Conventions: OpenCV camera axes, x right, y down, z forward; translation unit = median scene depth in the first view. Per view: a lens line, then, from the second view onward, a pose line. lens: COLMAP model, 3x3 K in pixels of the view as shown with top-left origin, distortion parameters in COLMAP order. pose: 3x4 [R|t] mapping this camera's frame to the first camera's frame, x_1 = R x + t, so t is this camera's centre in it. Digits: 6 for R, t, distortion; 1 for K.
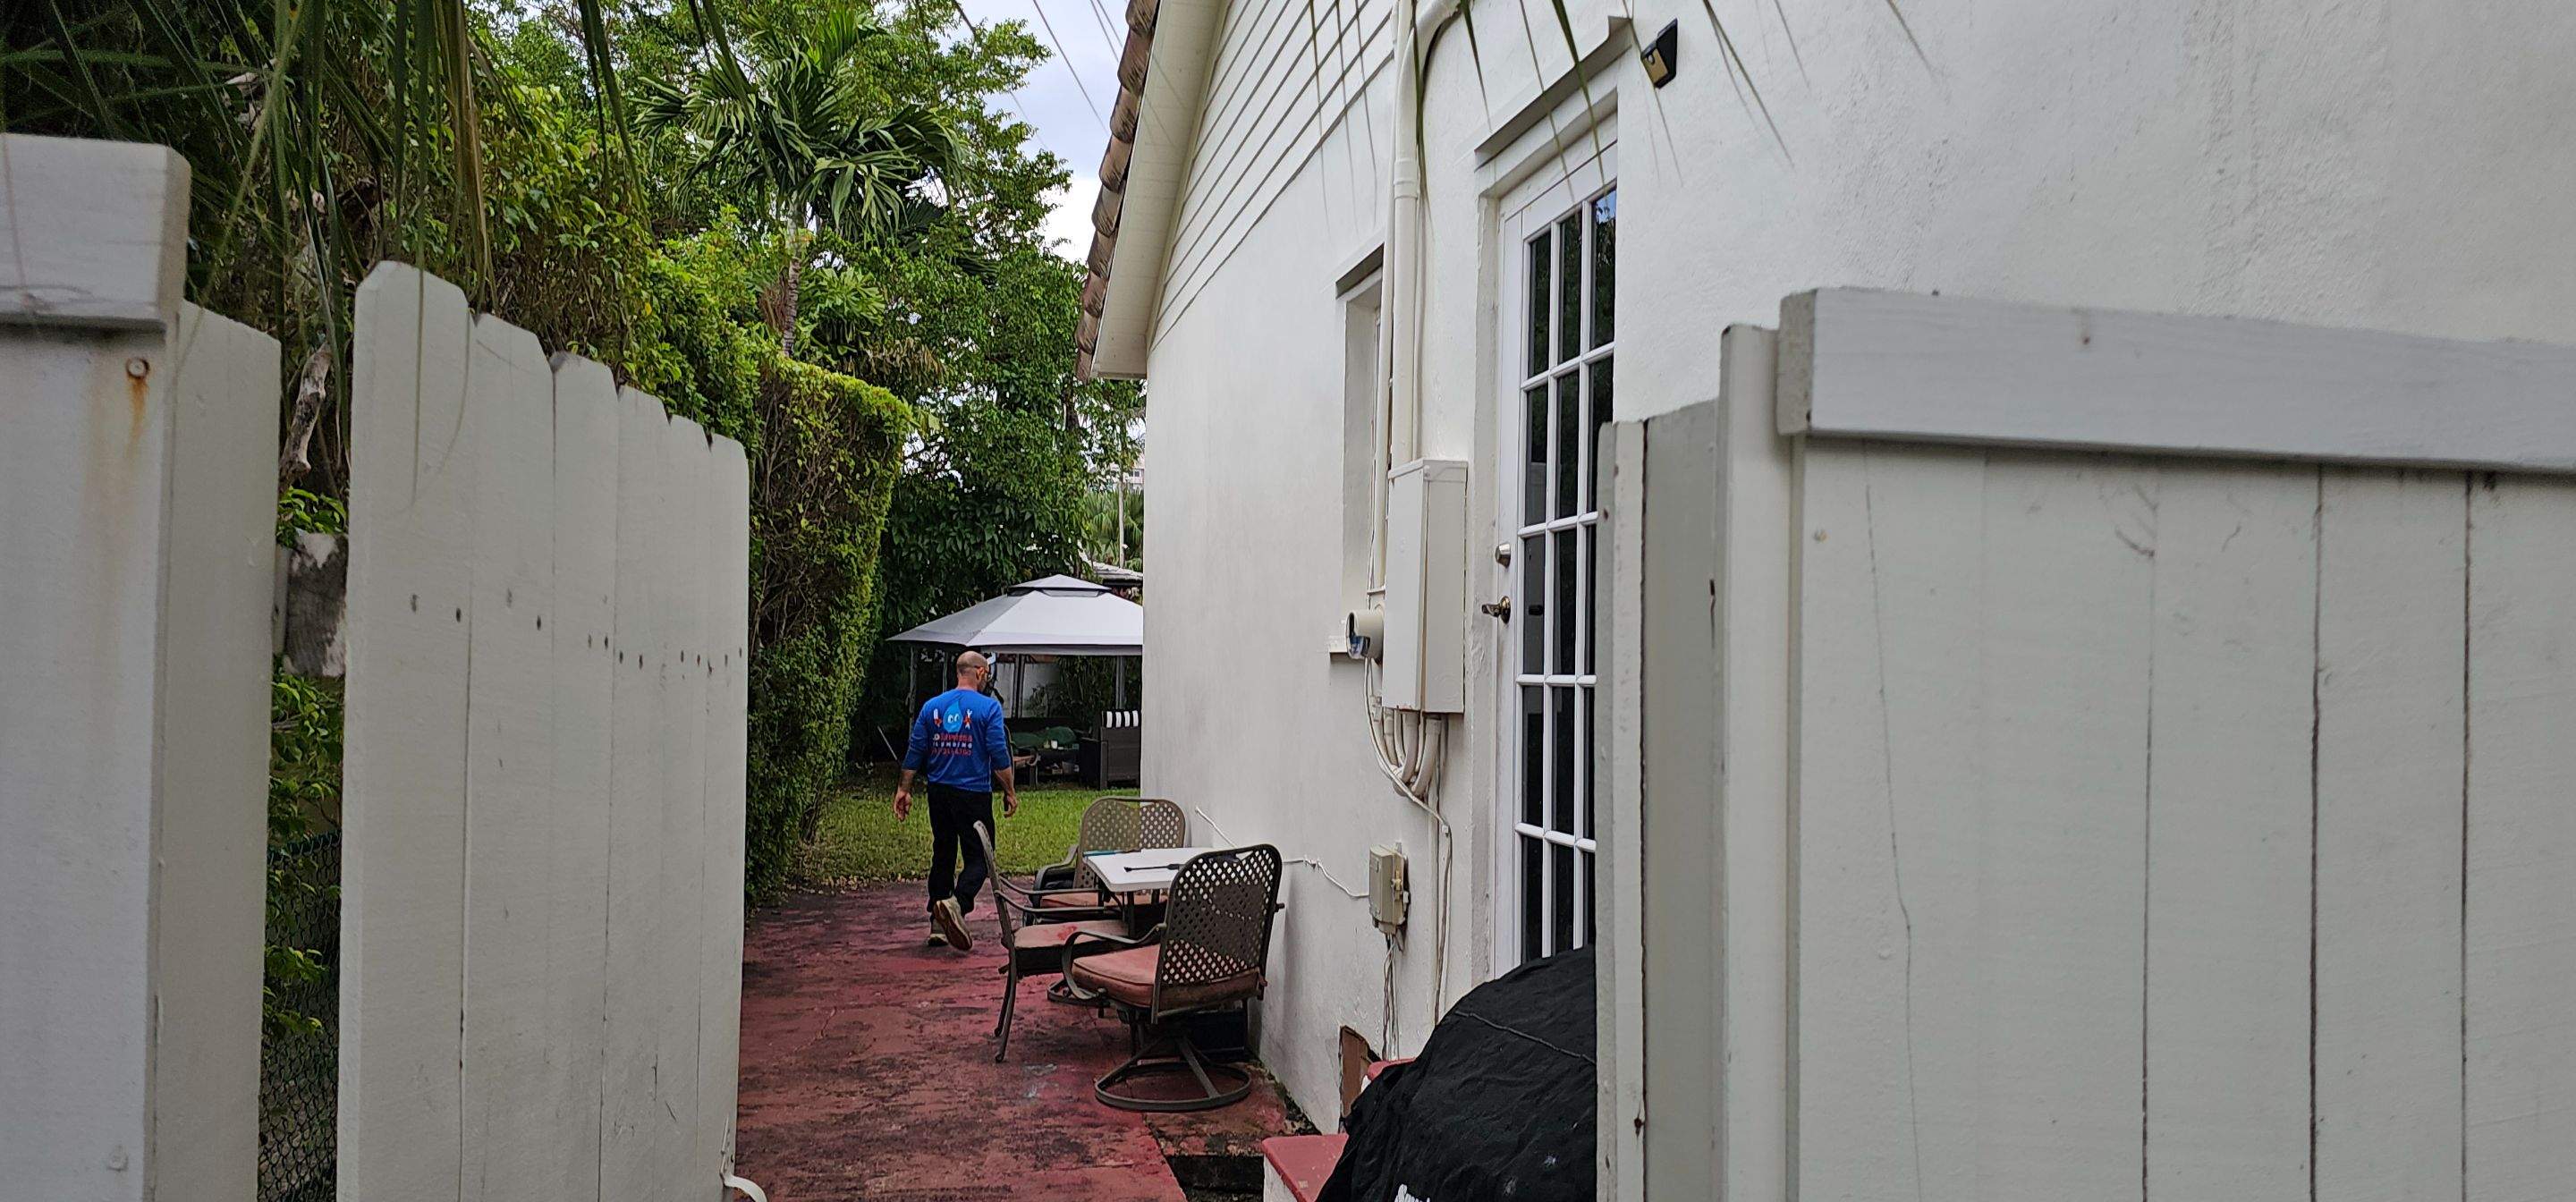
lens RADIAL K [[1778.1, 0, 1315.8], [0, 1778.1, 603.2], [0, 0, 1]] dist [0.089423, -0.108730]
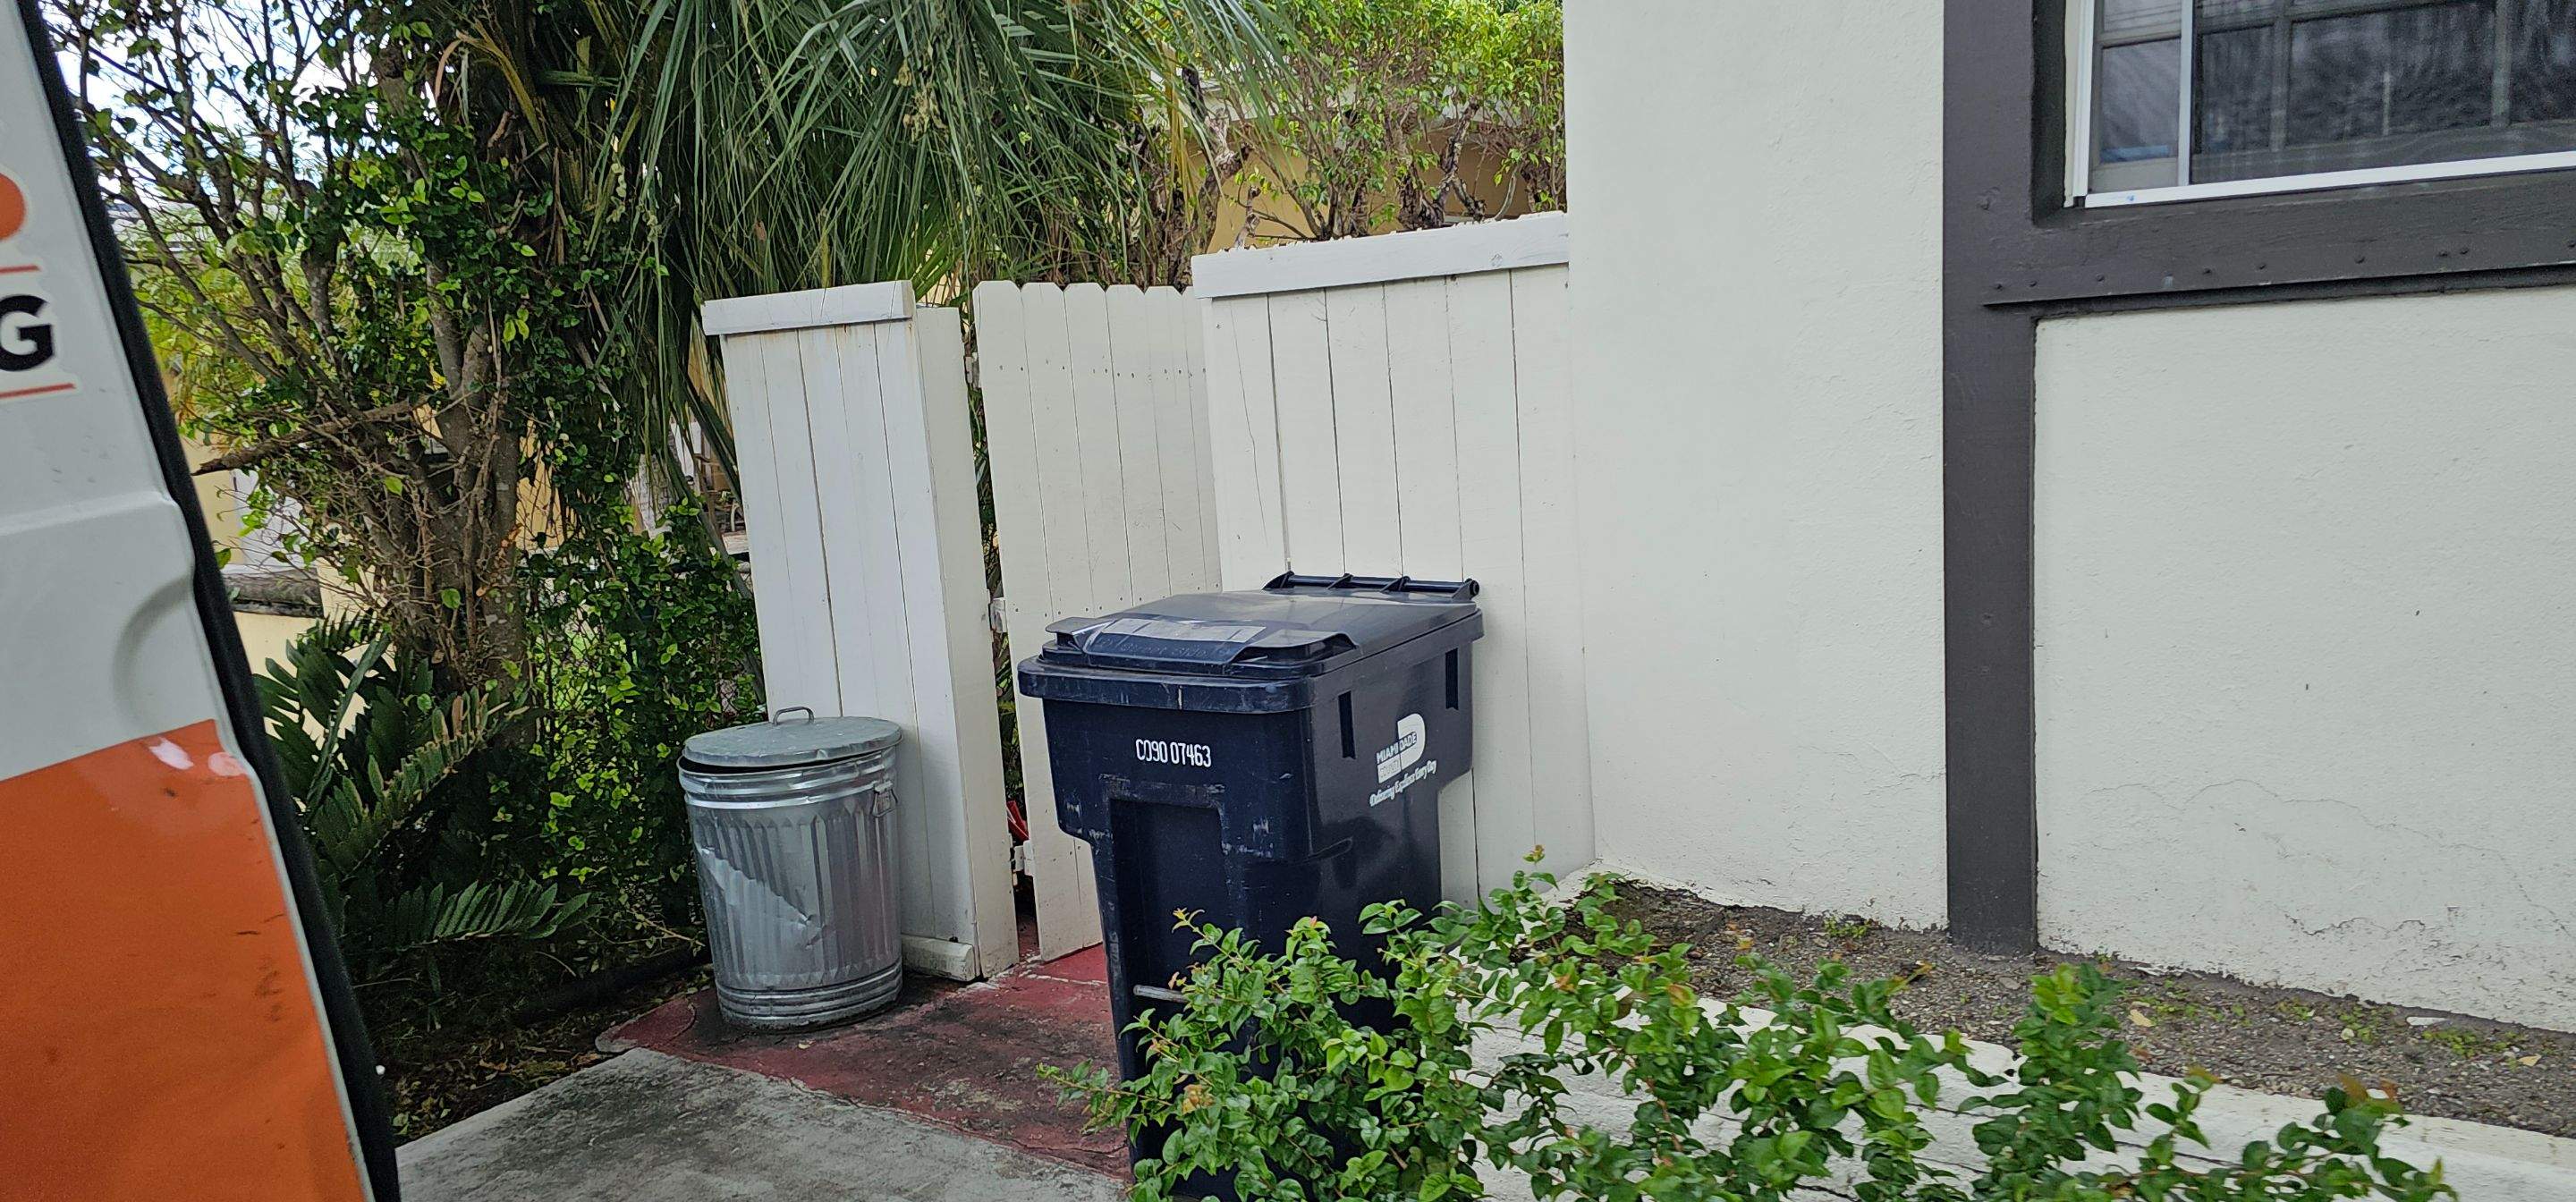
lens RADIAL K [[1778.1, 0, 1315.8], [0, 1778.1, 603.2], [0, 0, 1]] dist [0.089423, -0.108730]
pose [[0.683047, 0.037600, -0.729406, 0.363585], [0.095525, 0.985497, 0.140255, 0.002934], [0.724101, -0.165477, 0.669549, -0.154559]]
